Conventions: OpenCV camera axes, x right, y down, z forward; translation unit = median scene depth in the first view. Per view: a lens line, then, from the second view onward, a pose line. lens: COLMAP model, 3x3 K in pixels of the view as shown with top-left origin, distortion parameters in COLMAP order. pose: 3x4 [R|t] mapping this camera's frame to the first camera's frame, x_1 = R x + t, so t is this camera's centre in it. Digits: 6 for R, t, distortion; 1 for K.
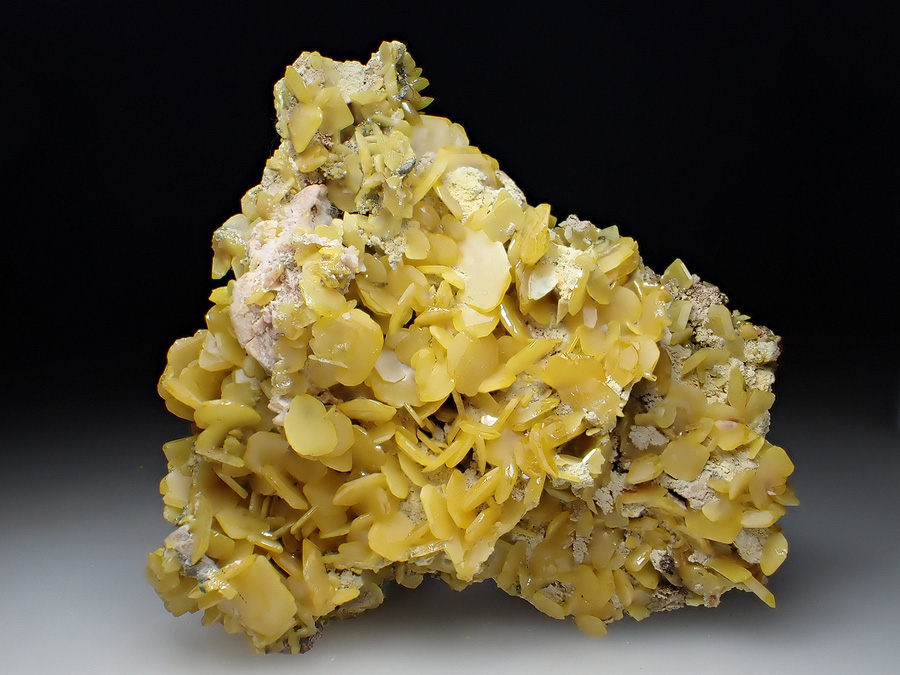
lens RADIAL K [[851.4, 0, 450.0], [0, 851.4, 337.5], [0, 0, 1]] dist [-0.006281, -0.001153]
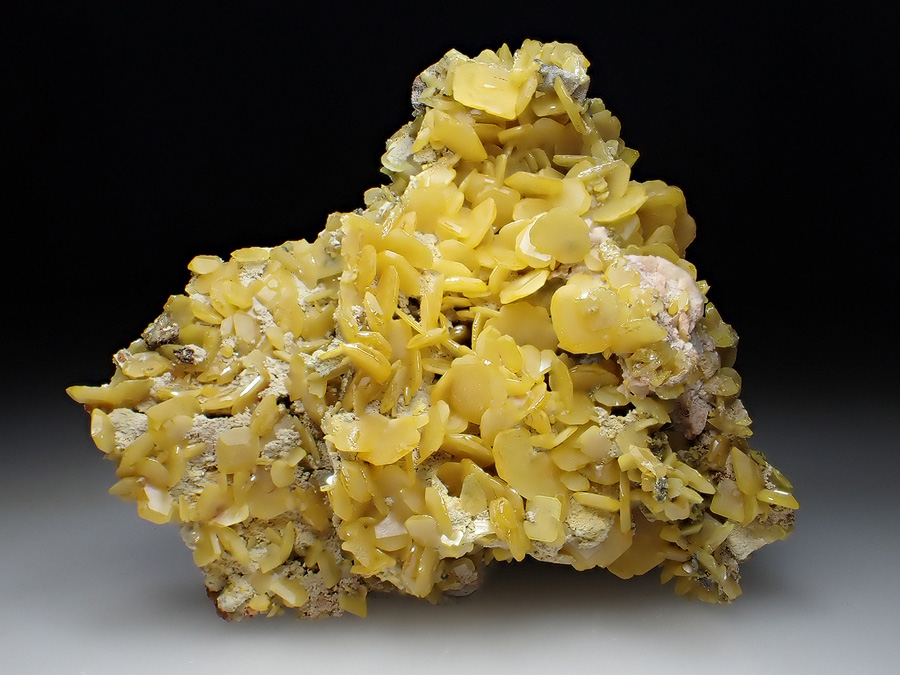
lens RADIAL K [[851.4, 0, 450.0], [0, 851.4, 337.5], [0, 0, 1]] dist [-0.006281, -0.001153]
pose [[-0.774407, 0.612749, -0.157582, 0.168718], [-0.629402, -0.771459, 0.093299, -0.000751], [-0.064399, 0.171434, 0.983089, 0.015880]]
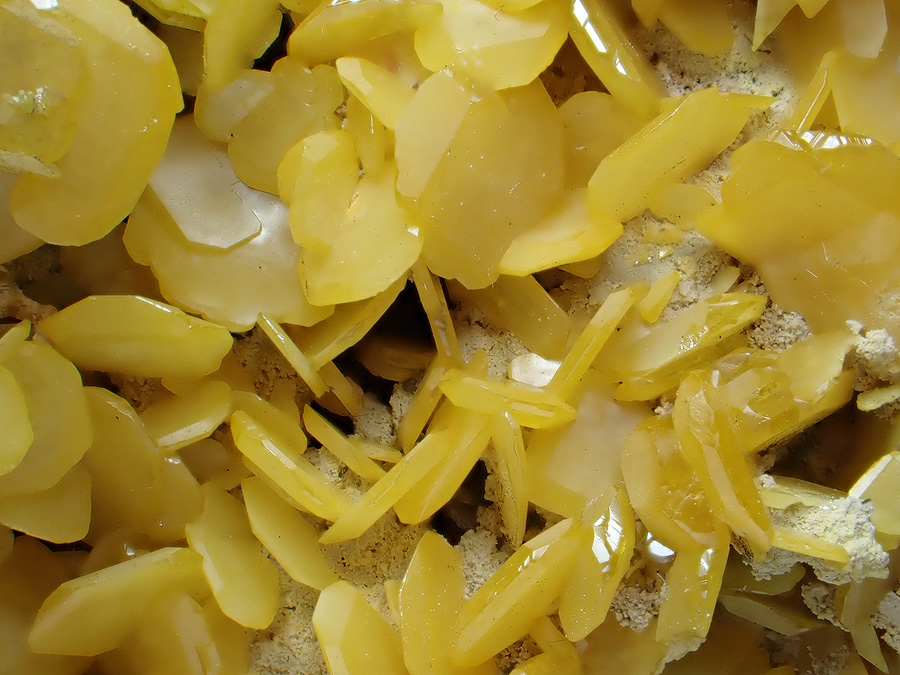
lens RADIAL K [[1747.4, 0, 450.0], [0, 1747.4, 337.5], [0, 0, 1]] dist [0.051093, -0.188954]
pose [[0.999902, -0.012631, 0.006047, 0.011175], [0.012658, 0.999911, -0.004322, 0.088614], [-0.005992, 0.004398, 0.999972, 0.372624]]
